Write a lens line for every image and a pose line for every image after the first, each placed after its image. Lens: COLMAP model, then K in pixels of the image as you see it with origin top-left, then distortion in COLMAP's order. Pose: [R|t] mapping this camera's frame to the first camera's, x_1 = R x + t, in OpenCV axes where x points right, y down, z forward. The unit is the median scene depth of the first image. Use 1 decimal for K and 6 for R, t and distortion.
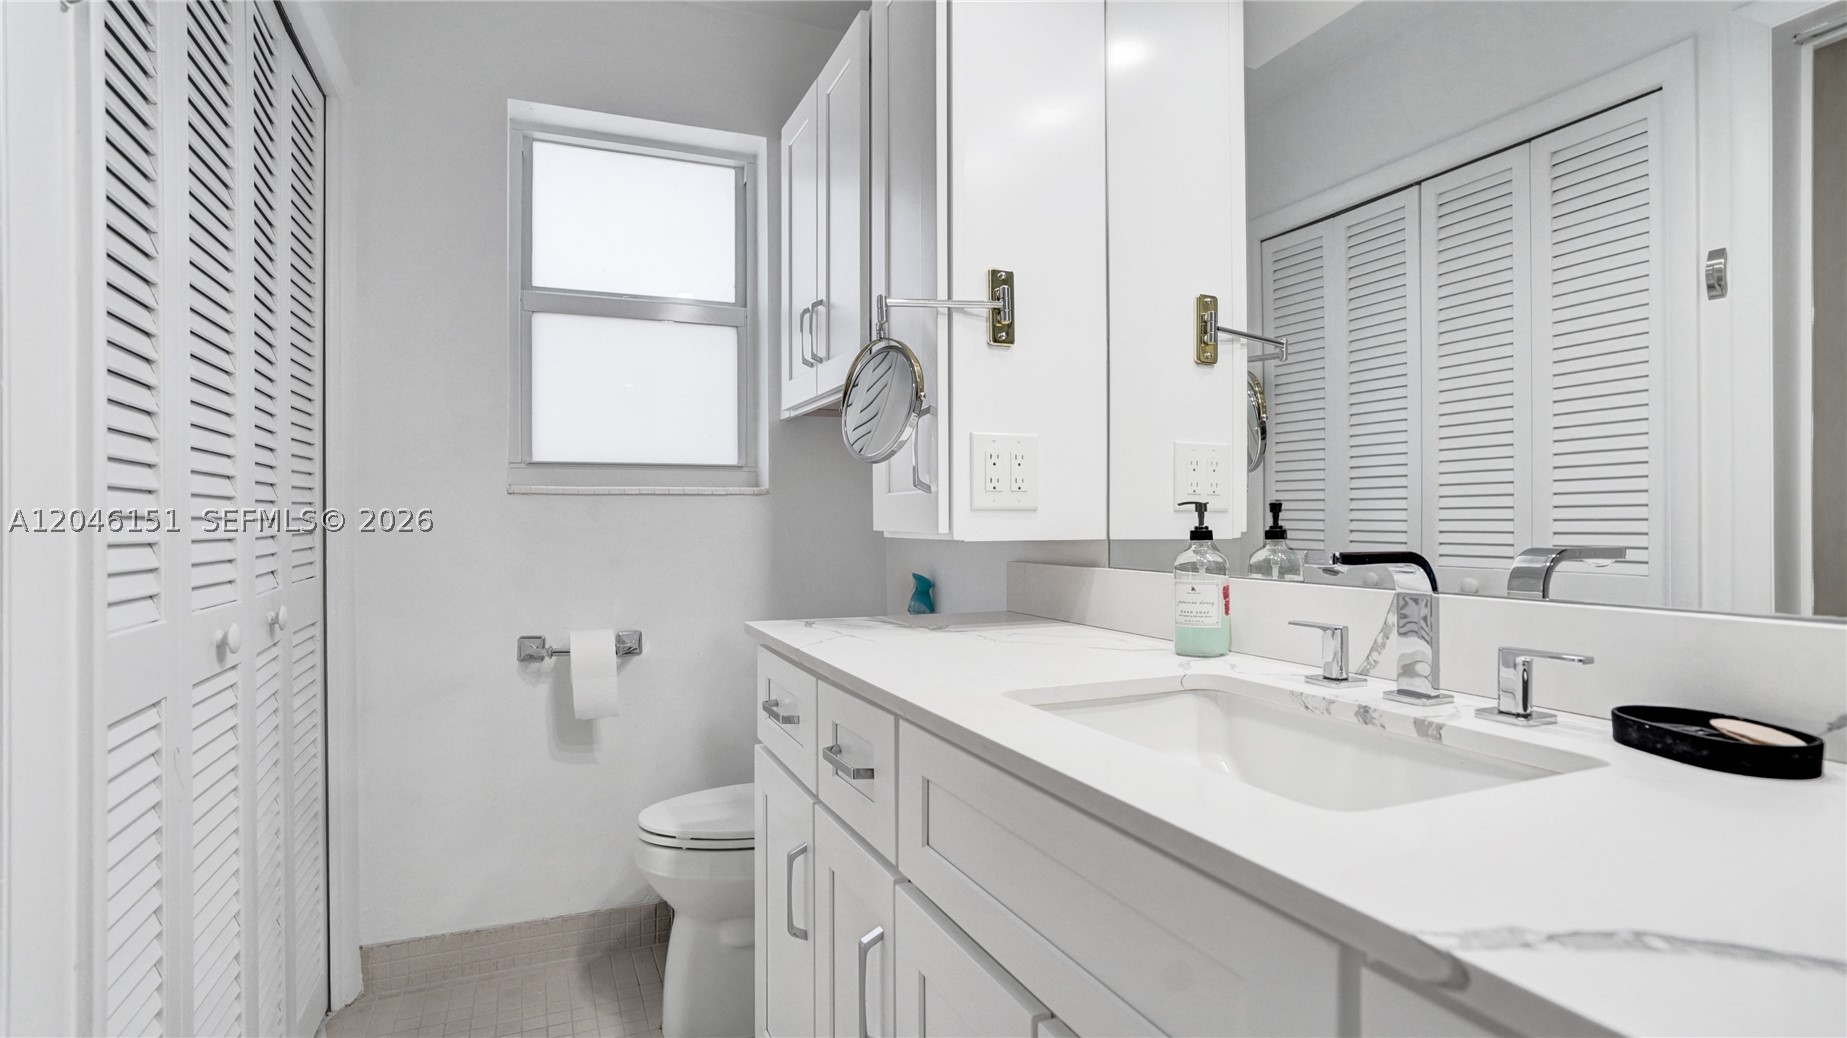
lens RADIAL K [[888.9, 0, 923.5], [0, 888.9, 519.0], [0, 0, 1]] dist [0.001600, 0.000939]
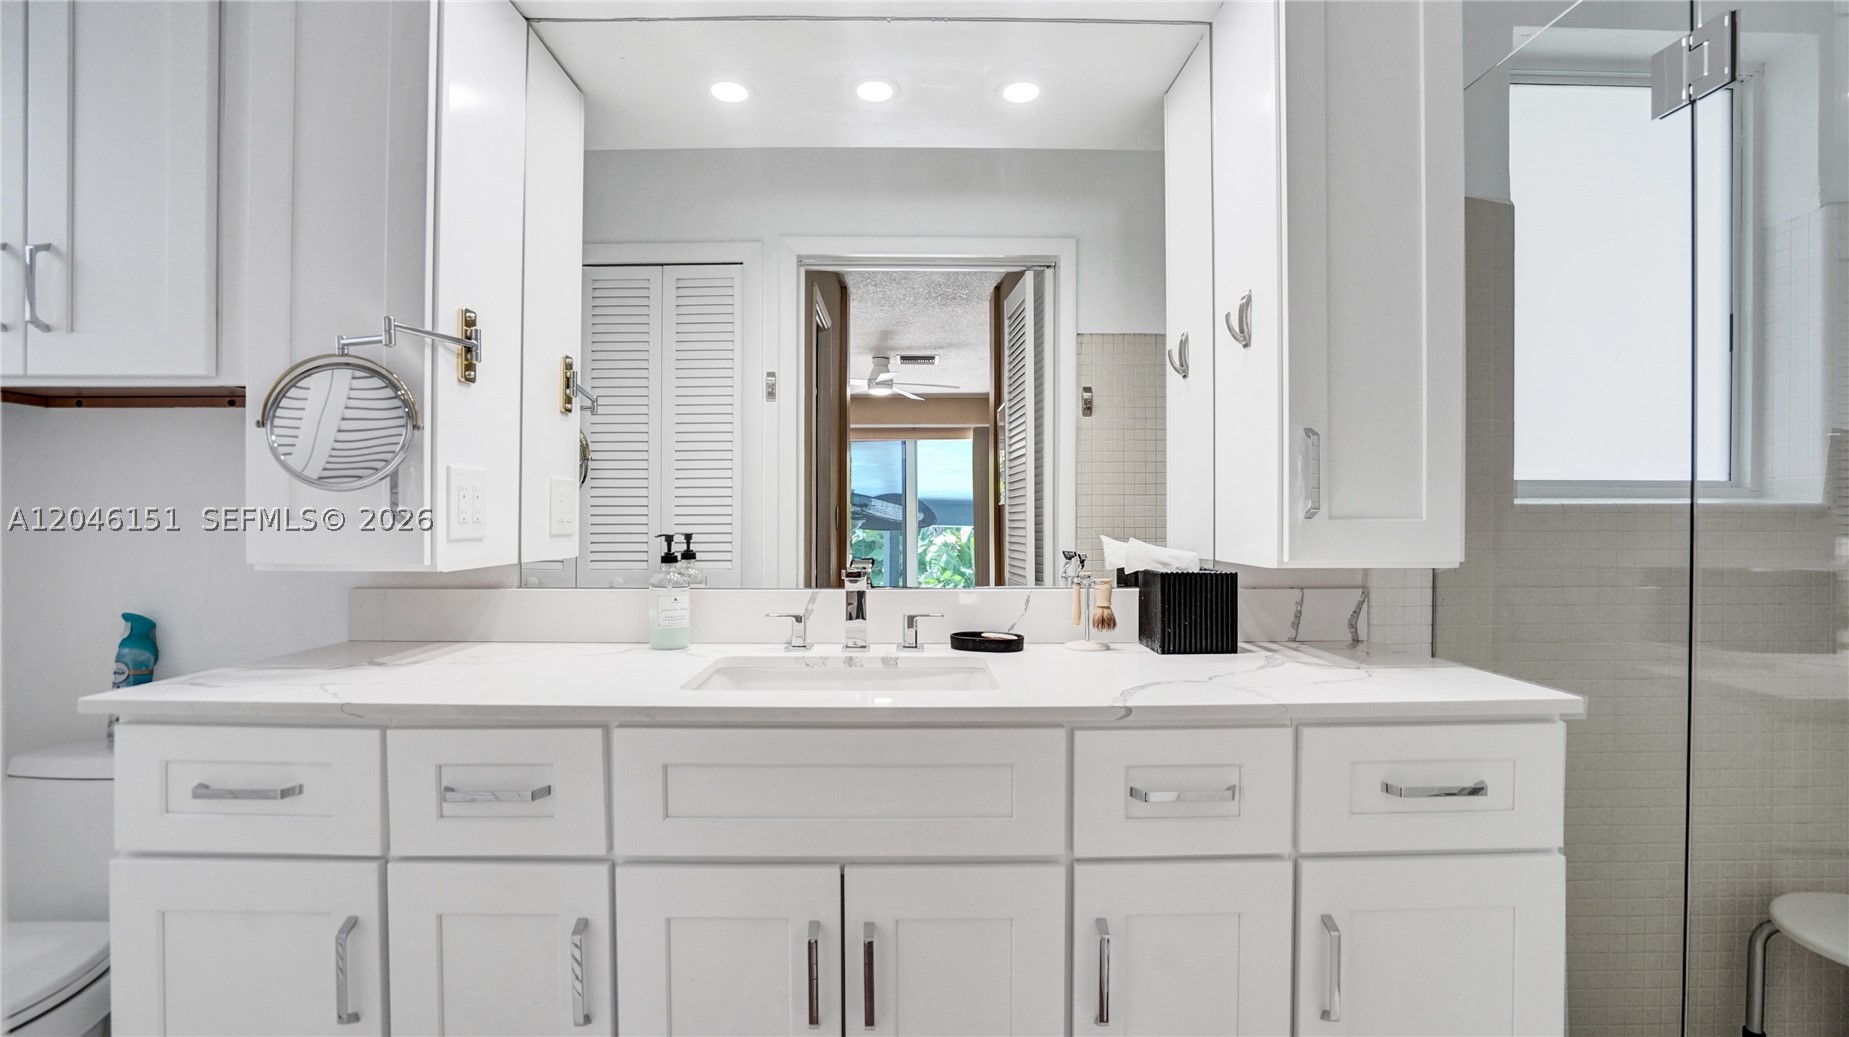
lens RADIAL K [[856.5, 0, 924.5], [0, 856.5, 518.5], [0, 0, 1]] dist [-0.038595, 0.000214]
pose [[0.403259, -0.000056, 0.915086, -0.608375], [-0.005067, 0.999985, 0.002294, -0.041610], [-0.915072, -0.005562, 0.403252, 0.111893]]
